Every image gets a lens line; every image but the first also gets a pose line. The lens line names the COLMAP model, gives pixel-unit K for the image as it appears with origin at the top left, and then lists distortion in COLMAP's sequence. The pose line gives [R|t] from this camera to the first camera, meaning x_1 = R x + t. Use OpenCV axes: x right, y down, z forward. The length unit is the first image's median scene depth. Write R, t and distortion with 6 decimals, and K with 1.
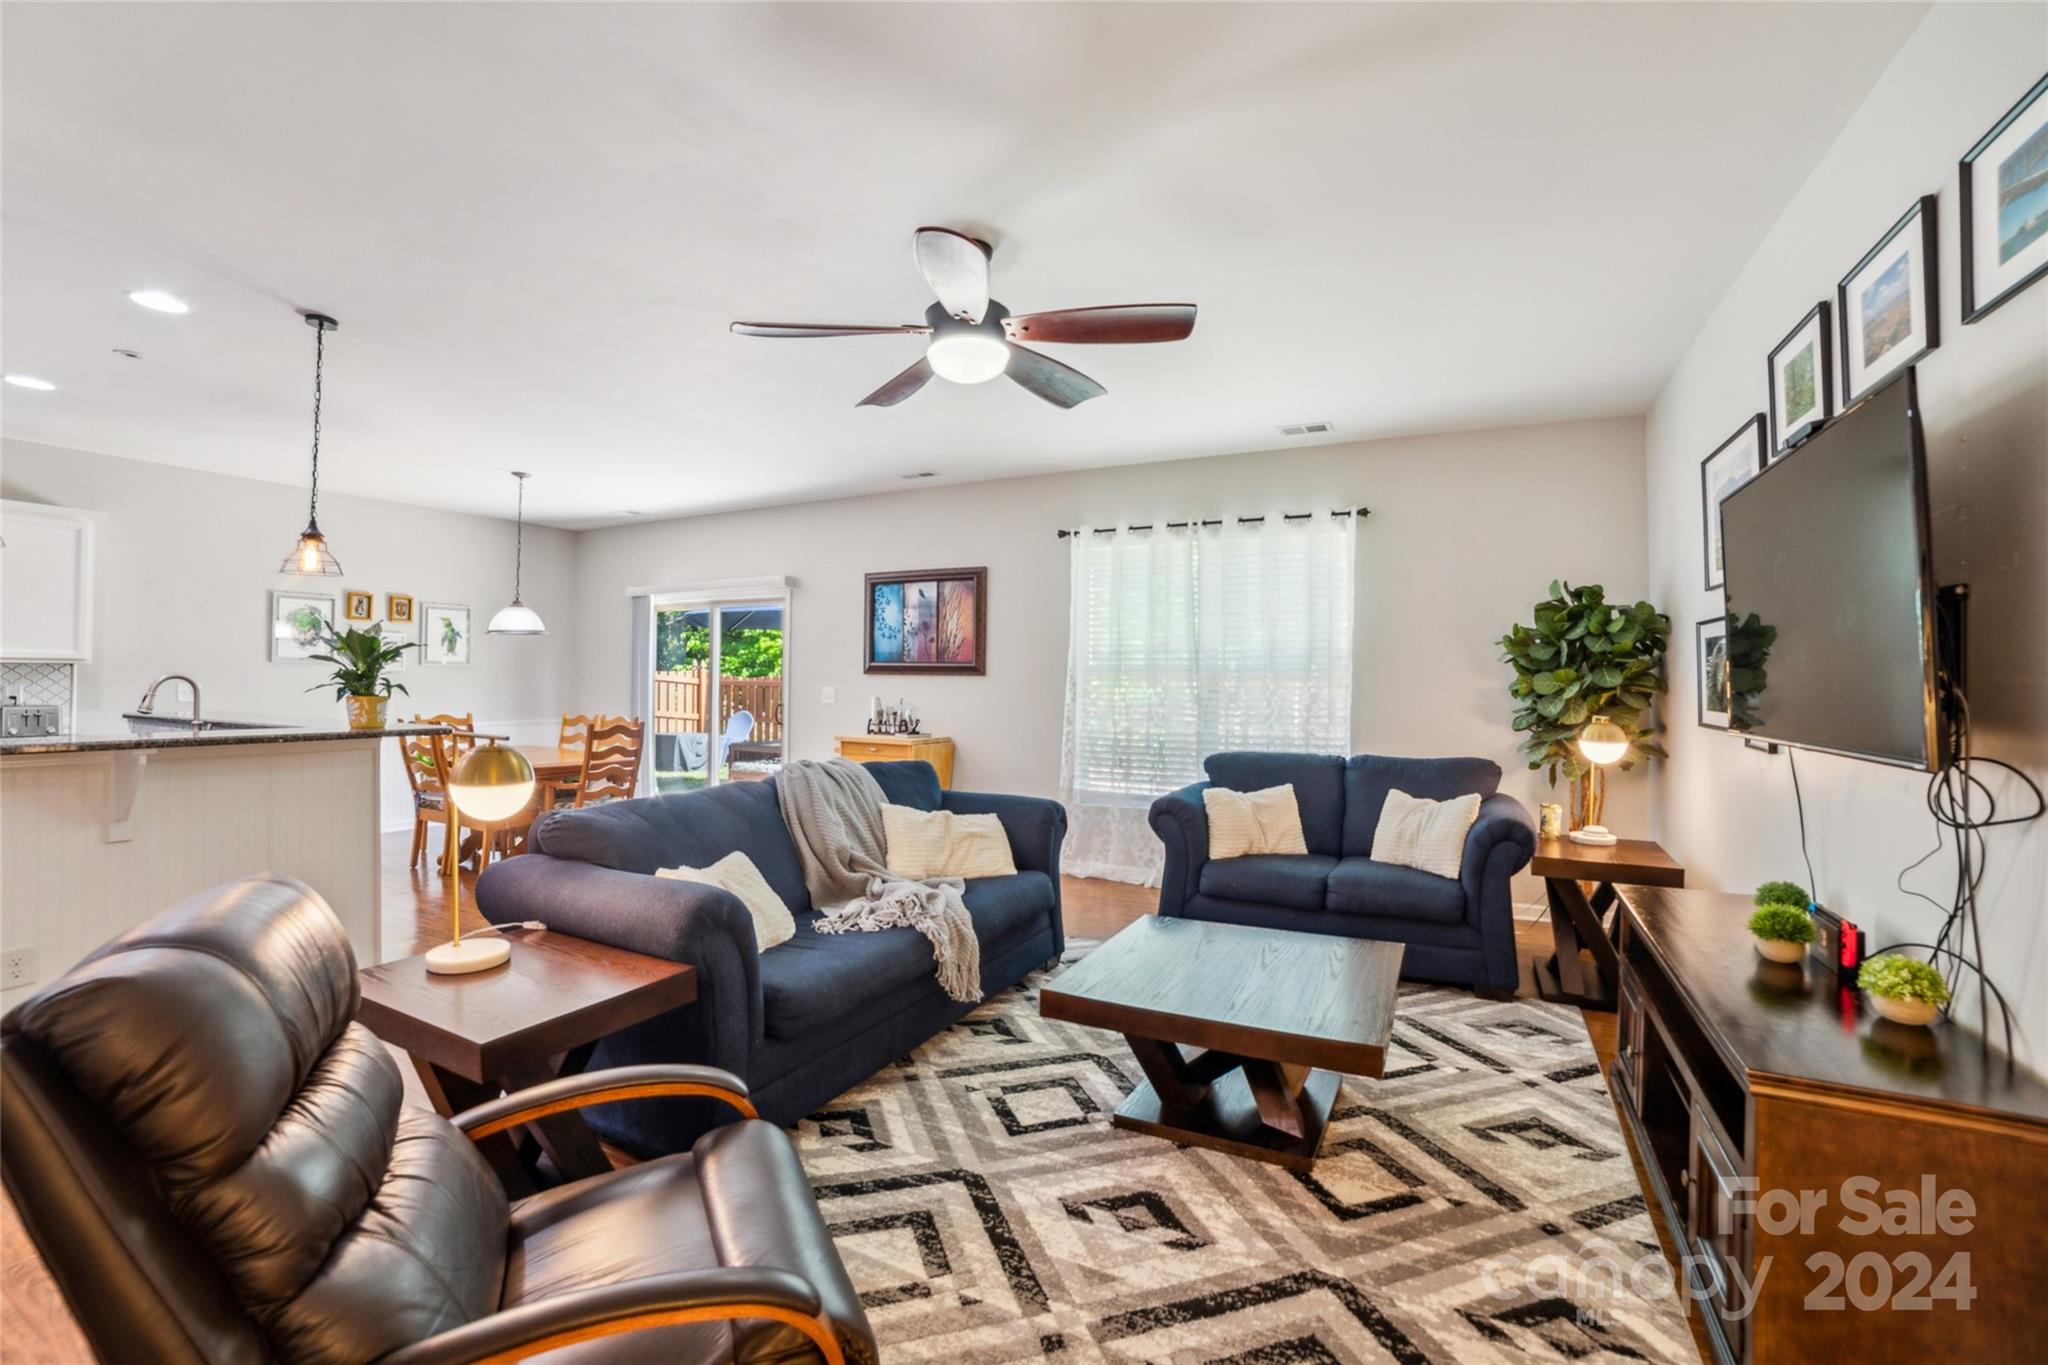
lens RADIAL K [[858.6, 0, 1041.0], [0, 858.6, 676.3], [0, 0, 1]] dist [-0.003920, -0.000132]
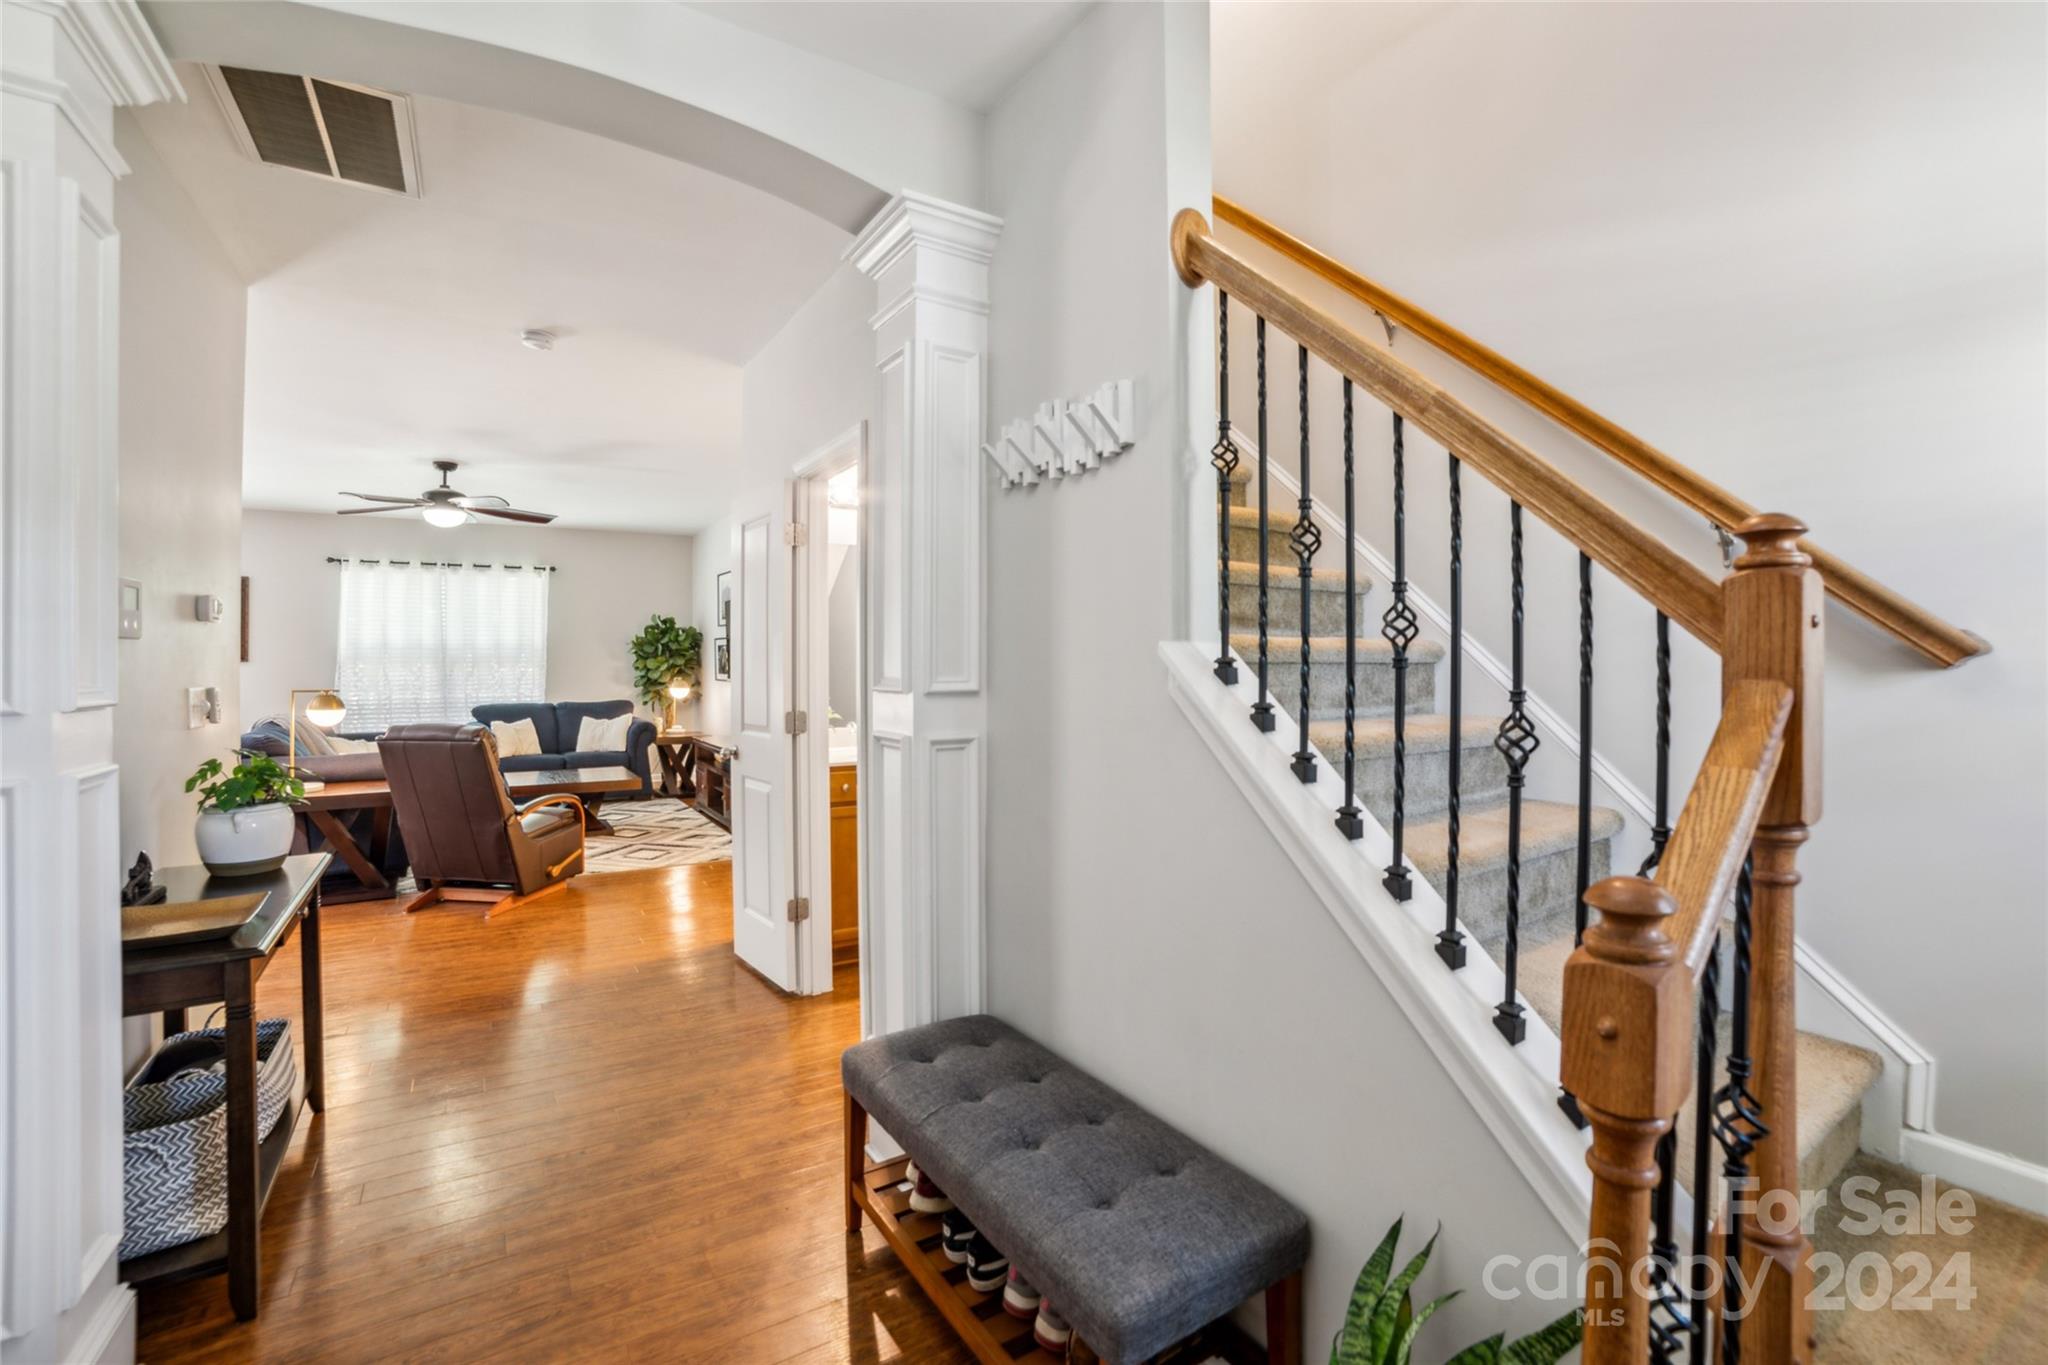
lens RADIAL K [[858.6, 0, 1038.7], [0, 858.6, 670.2], [0, 0, 1]] dist [-0.003920, -0.000132]
pose [[0.516696, -0.015842, 0.856023, -0.737008], [0.007903, 0.999874, 0.013734, 0.003291], [-0.856133, -0.000331, 0.516756, -0.920865]]
